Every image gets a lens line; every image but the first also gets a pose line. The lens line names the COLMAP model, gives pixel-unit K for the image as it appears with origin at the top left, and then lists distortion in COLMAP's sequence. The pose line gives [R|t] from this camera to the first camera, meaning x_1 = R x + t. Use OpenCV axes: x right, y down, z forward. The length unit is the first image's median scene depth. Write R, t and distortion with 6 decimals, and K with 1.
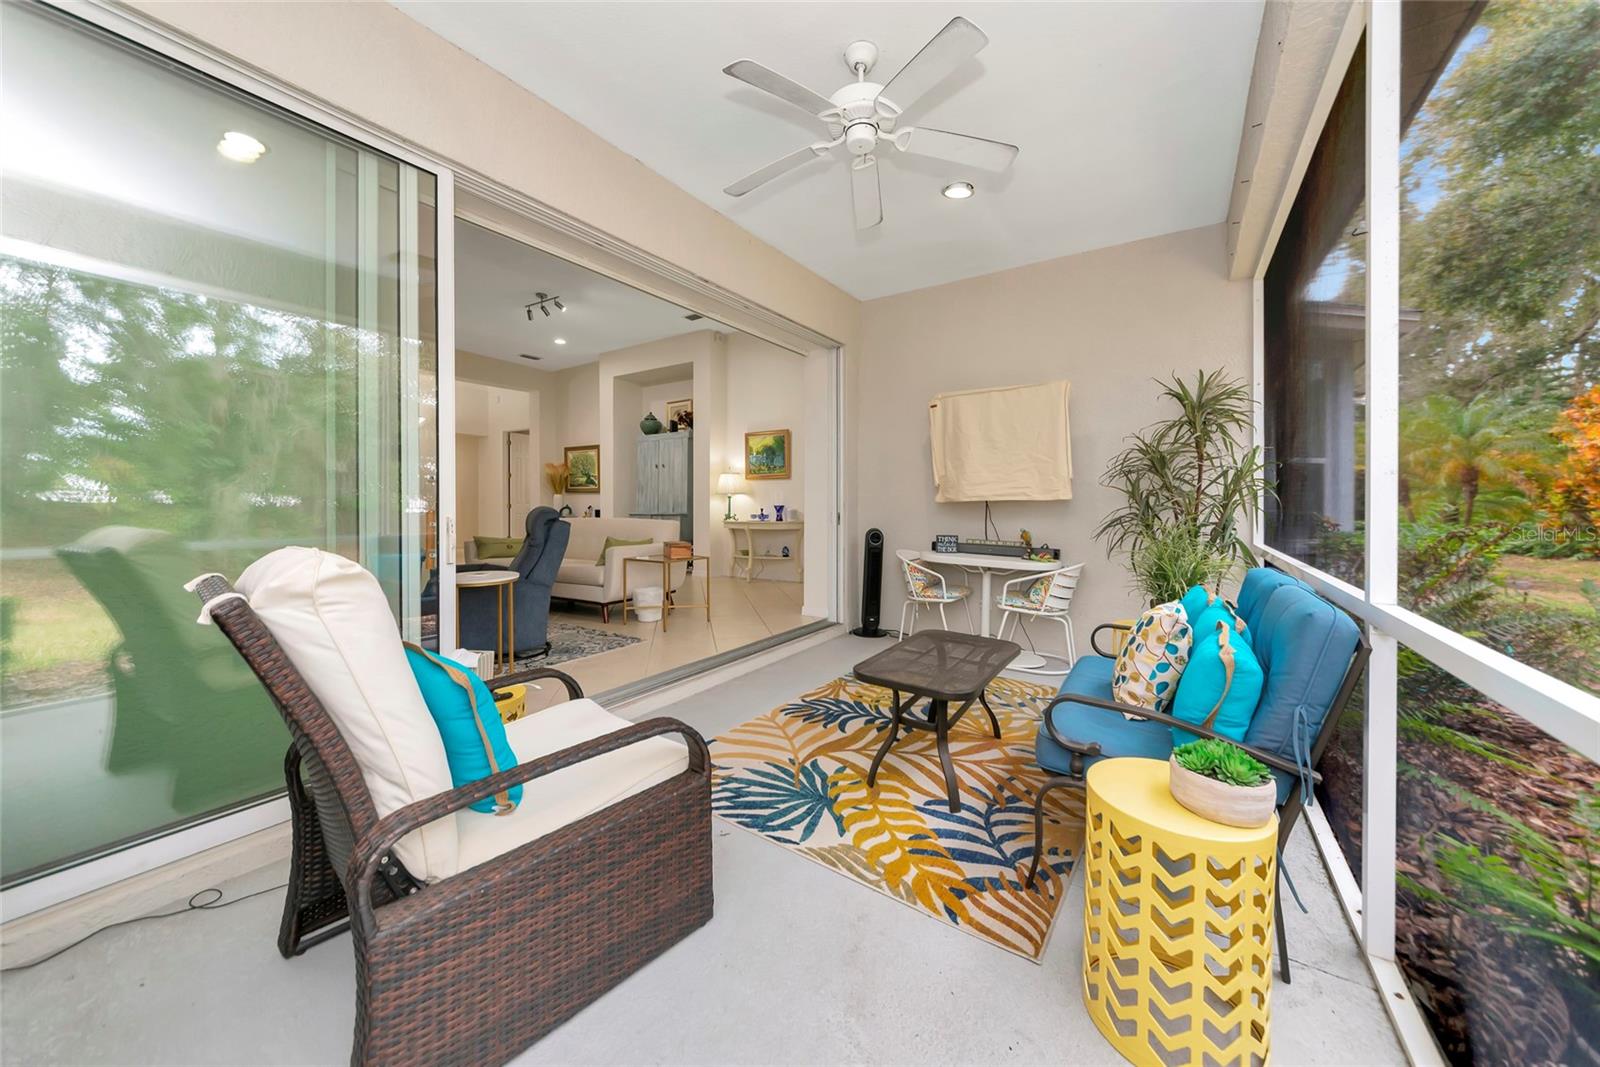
lens RADIAL K [[568.9, 0, 805.0], [0, 568.9, 501.4], [0, 0, 1]] dist [0.022074, 0.000070]
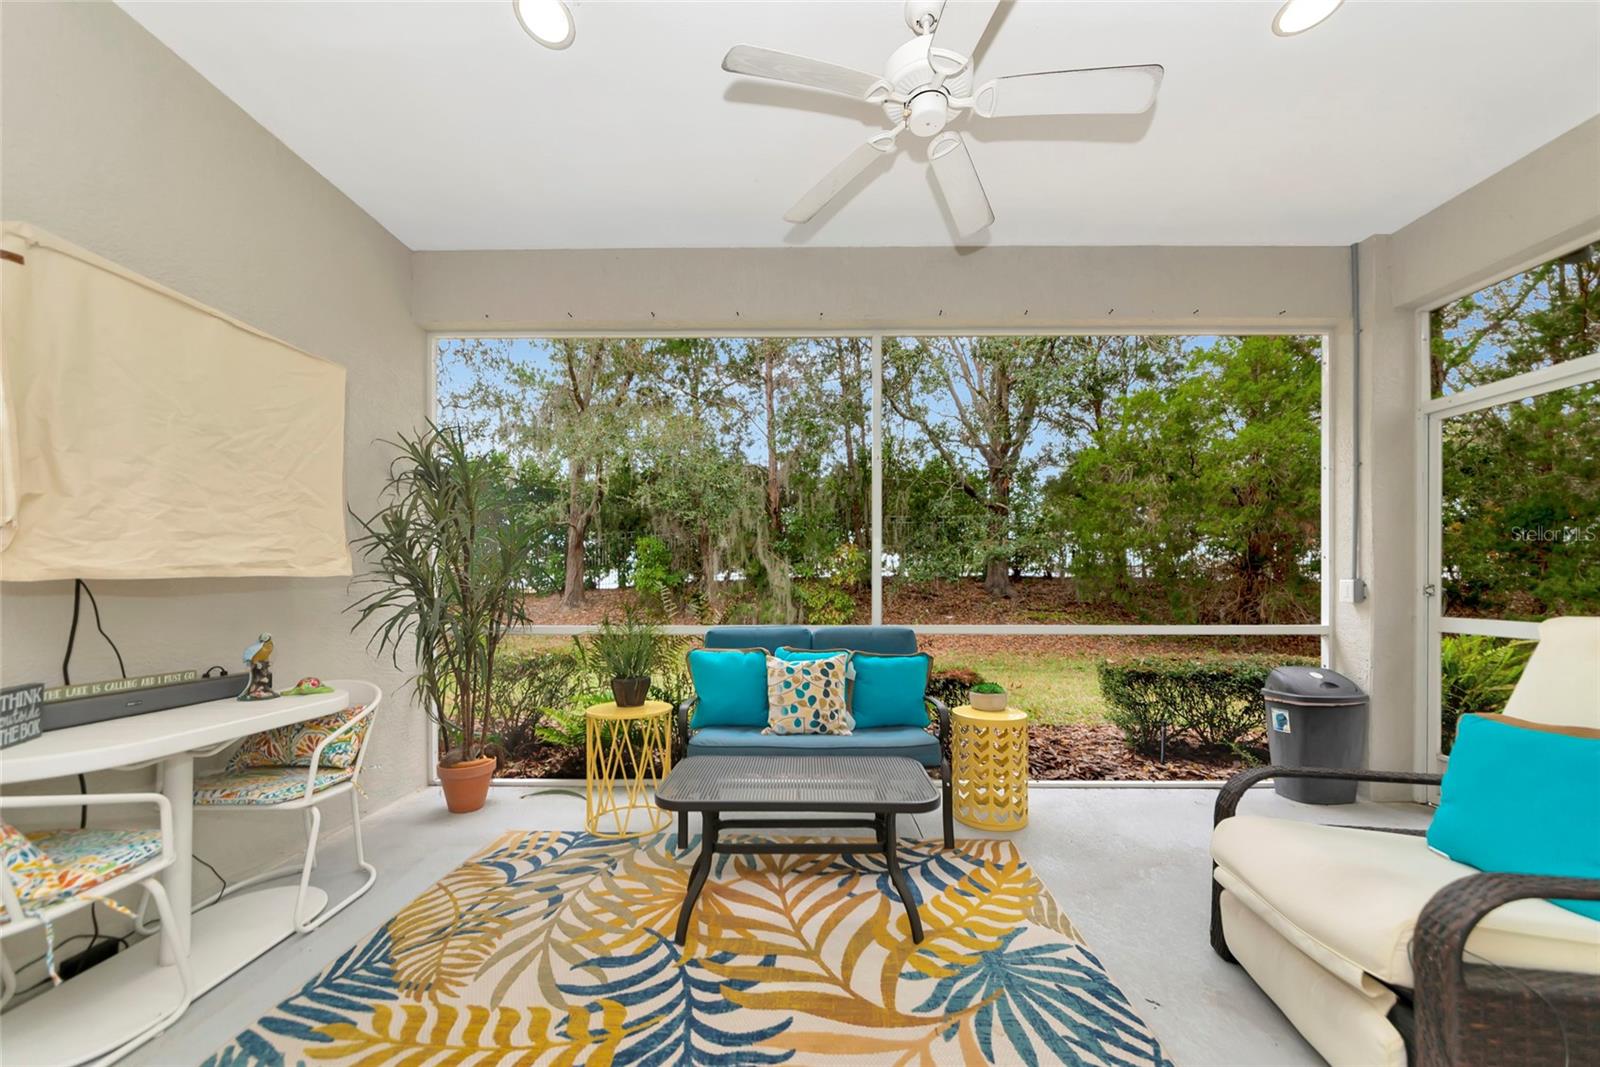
lens RADIAL K [[581.0, 0, 791.6], [0, 581.0, 574.7], [0, 0, 1]] dist [-0.002820, -0.000158]
pose [[-0.533242, 0.005687, 0.845944, -0.304510], [-0.002593, 0.999962, -0.008357, -0.000488], [-0.845959, -0.006649, -0.533207, 1.017485]]
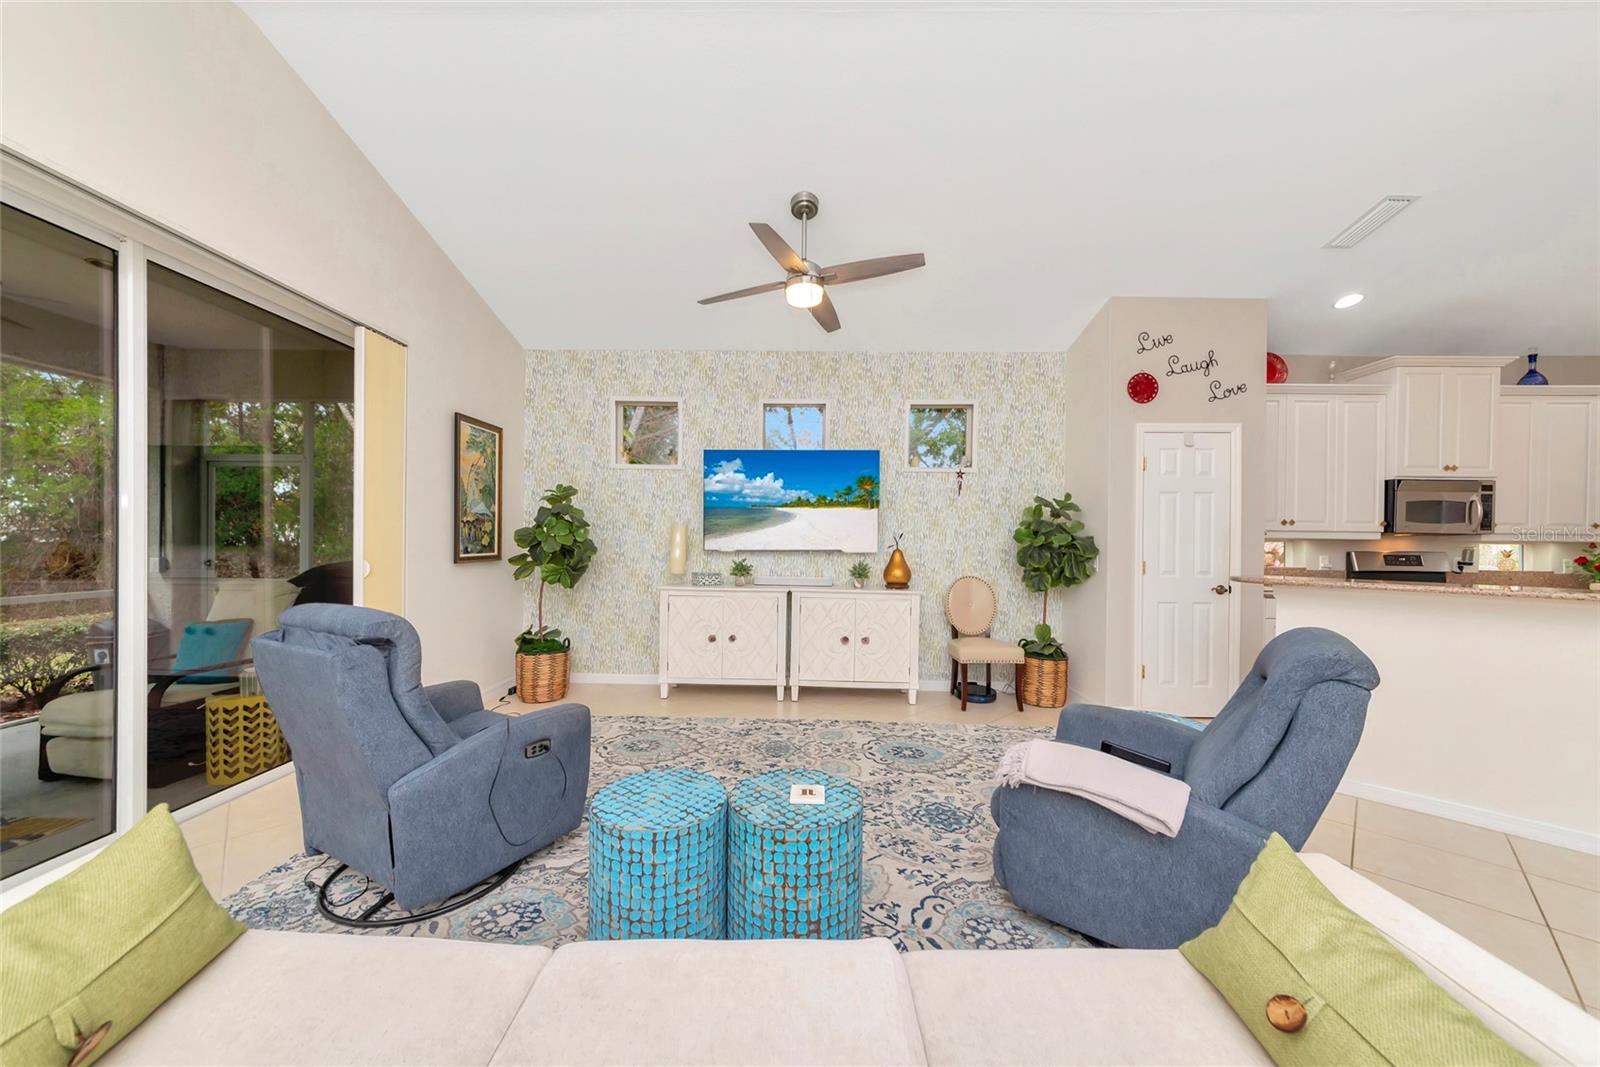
lens RADIAL K [[569.8, 0, 801.0], [0, 569.8, 547.3], [0, 0, 1]] dist [-0.000414, 0.000342]
pose [[-0.848292, -0.005333, -0.529502, -0.586203], [-0.010194, 0.999928, 0.006260, -0.049492], [0.529430, 0.010708, -0.848286, 1.767523]]
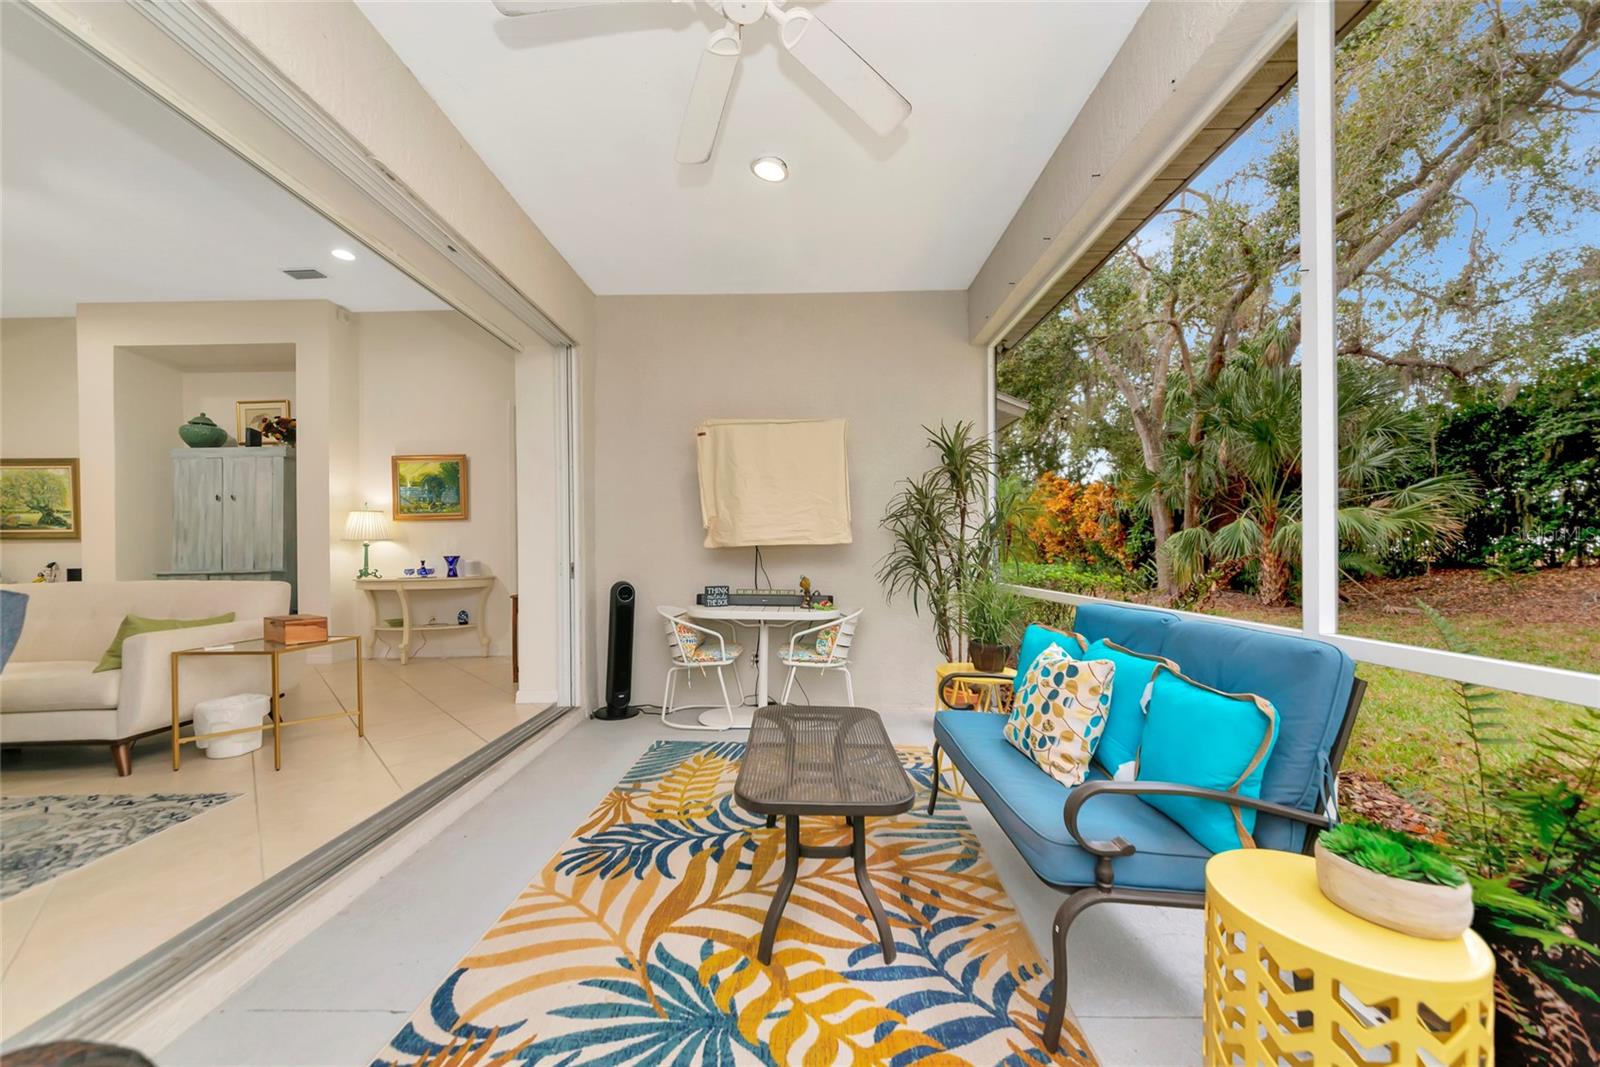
lens RADIAL K [[569.8, 0, 801.0], [0, 569.8, 547.3], [0, 0, 1]] dist [-0.000414, 0.000342]
pose [[0.840256, -0.007291, 0.542140, -0.135799], [0.010804, 0.999936, -0.003298, 0.006528], [-0.542082, 0.008628, 0.840282, 0.262942]]
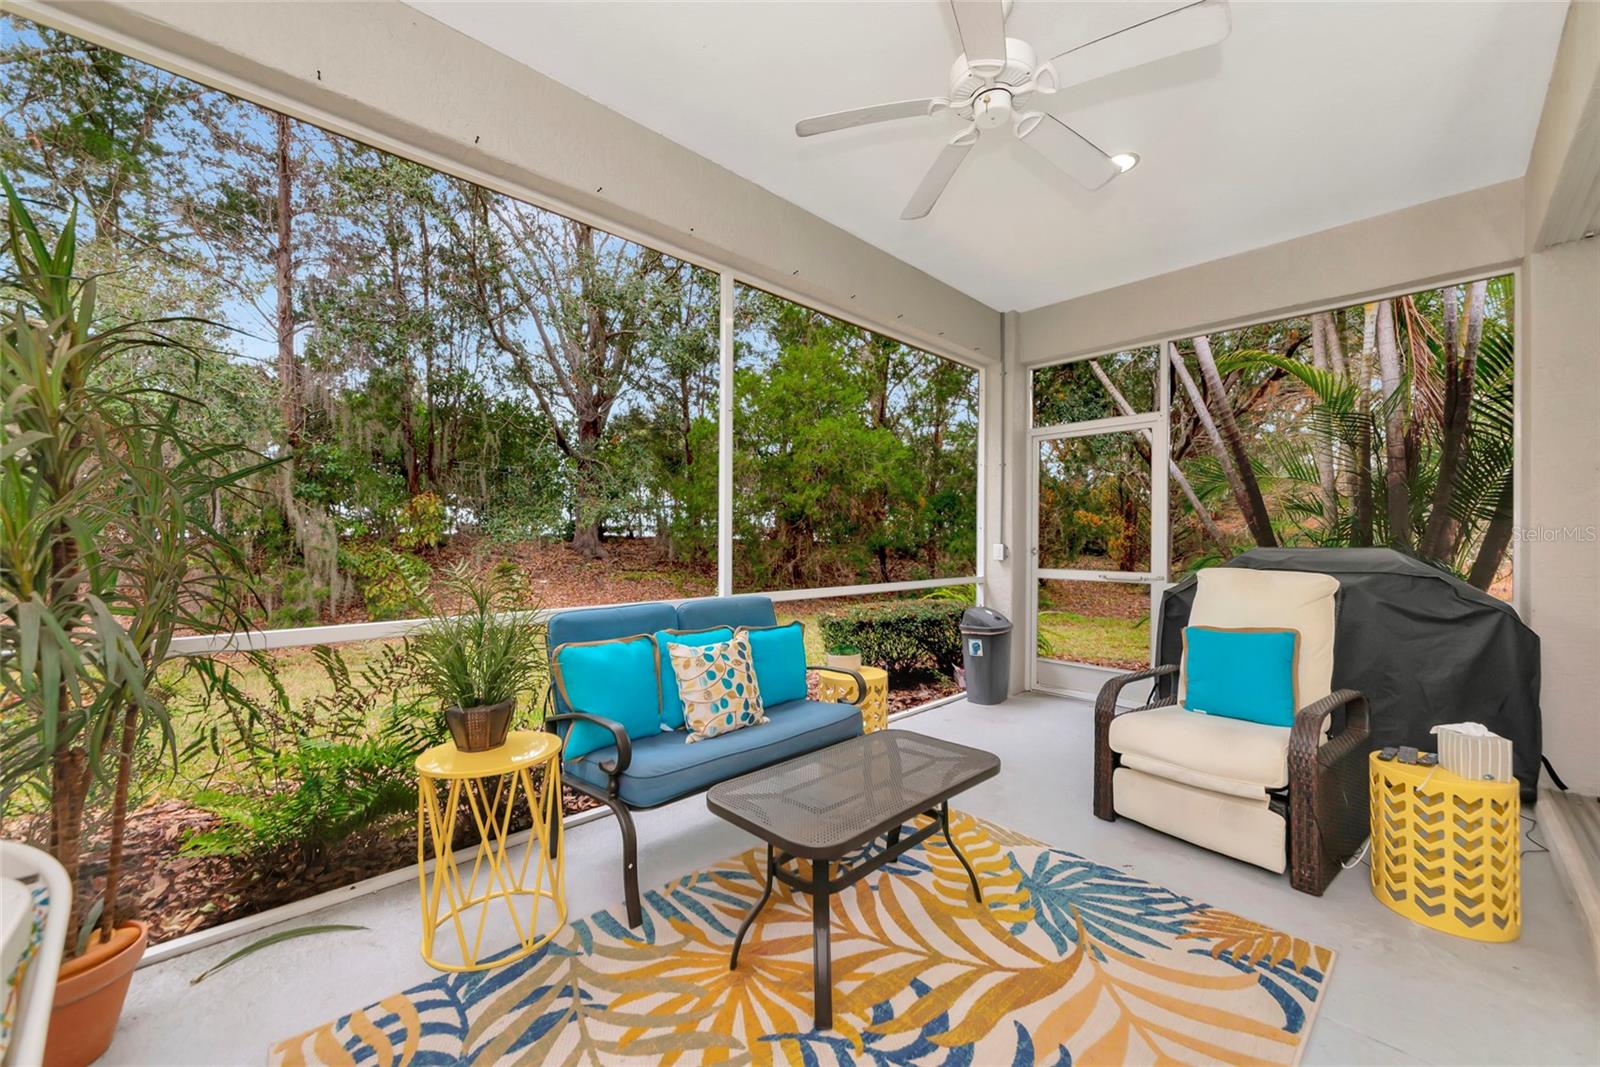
lens RADIAL K [[610.0, 0, 791.1], [0, 610.0, 533.2], [0, 0, 1]] dist [-0.006353, -0.000217]
pose [[-0.970419, -0.003586, 0.241399, 0.106039], [-0.006488, 0.999916, -0.011228, -0.008424], [-0.241338, -0.012462, -0.970361, 1.232775]]
